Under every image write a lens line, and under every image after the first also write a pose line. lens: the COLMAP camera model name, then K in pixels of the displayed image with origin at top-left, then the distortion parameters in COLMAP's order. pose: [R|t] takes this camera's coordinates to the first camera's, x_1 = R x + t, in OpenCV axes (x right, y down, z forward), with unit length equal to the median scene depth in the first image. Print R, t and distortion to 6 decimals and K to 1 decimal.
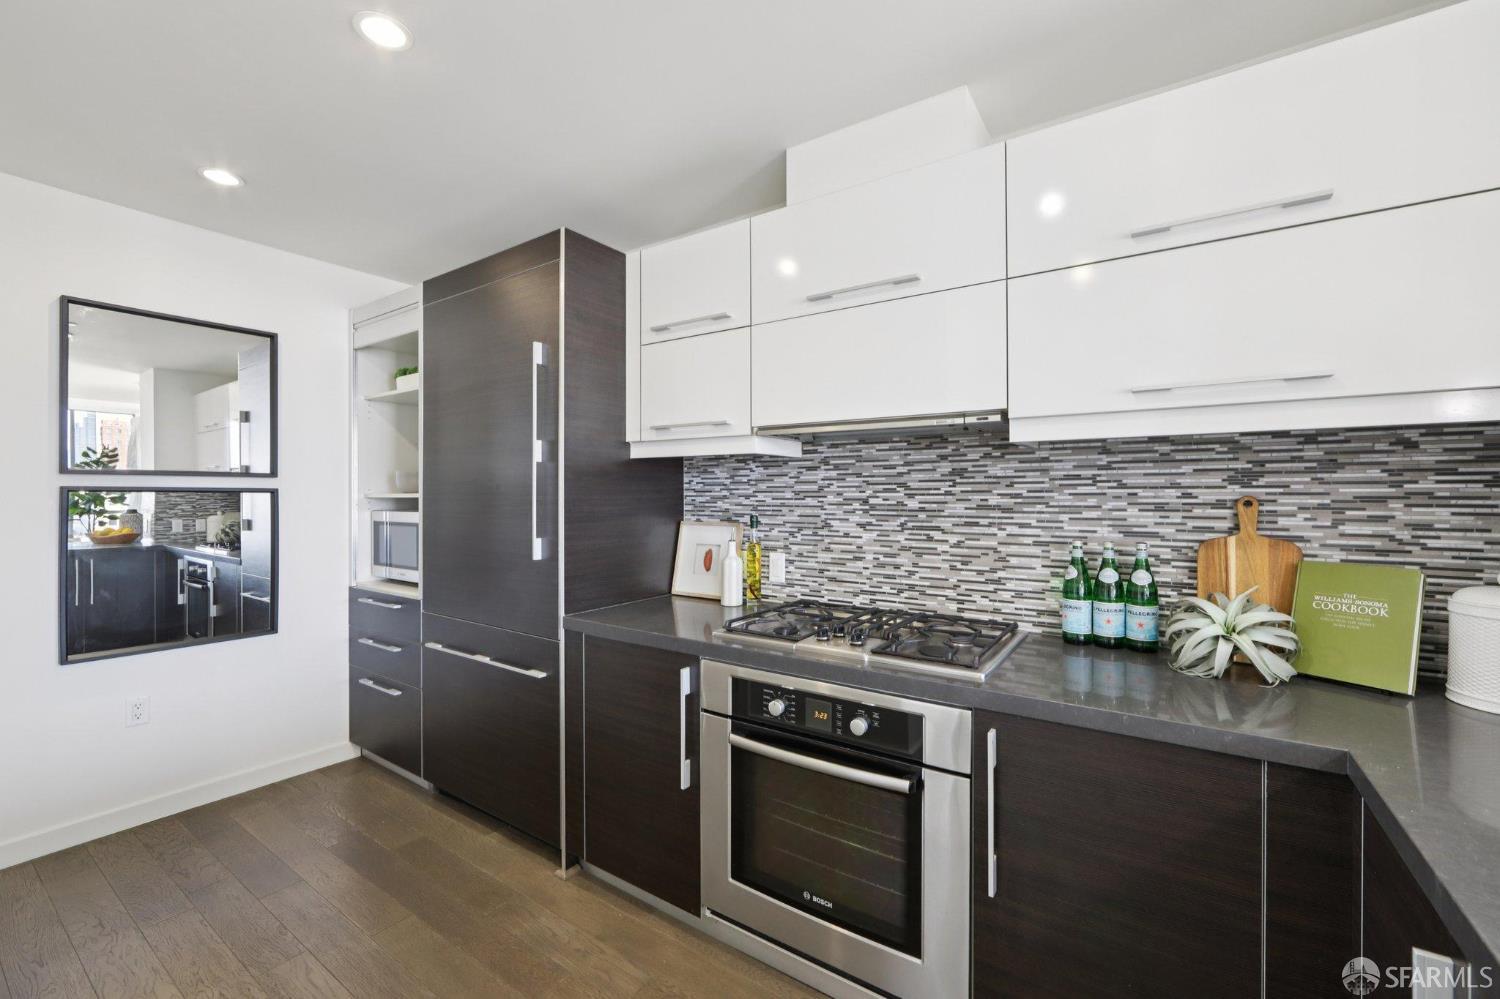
lens RADIAL K [[606.3, 0, 757.0], [0, 606.3, 496.6], [0, 0, 1]] dist [-0.023107, 0.000335]
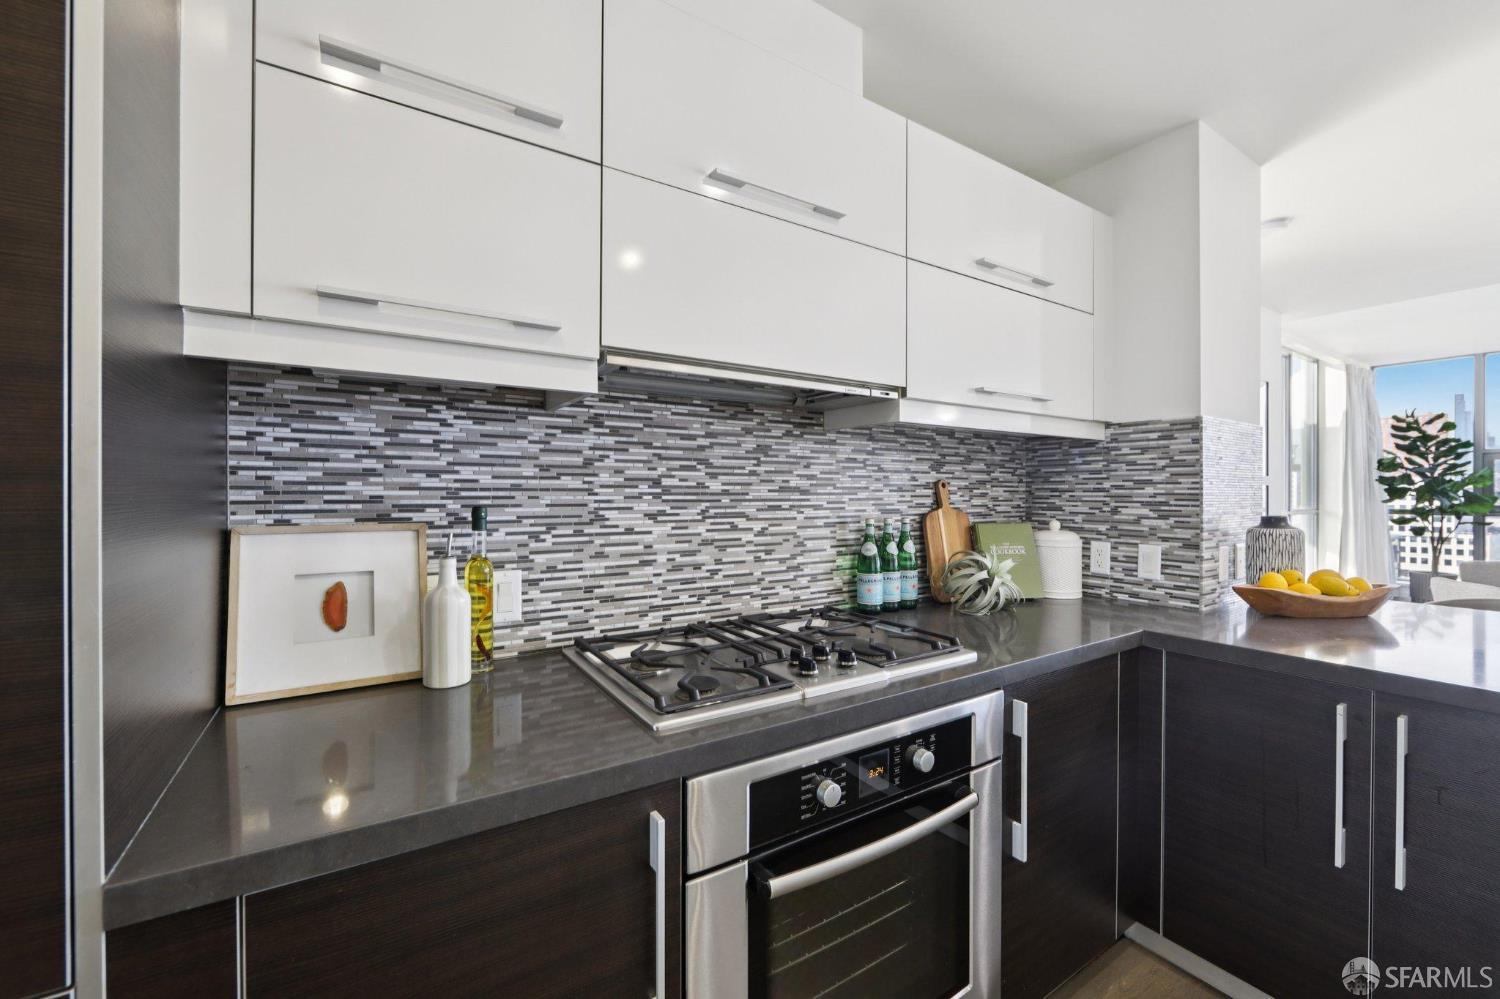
lens RADIAL K [[606.3, 0, 754.1], [0, 606.3, 493.0], [0, 0, 1]] dist [-0.023107, 0.000335]
pose [[0.392255, -0.000424, 0.919856, -0.454973], [0.001320, 0.999999, -0.000102, 0.021761], [-0.919856, 0.001254, 0.392255, 0.632506]]
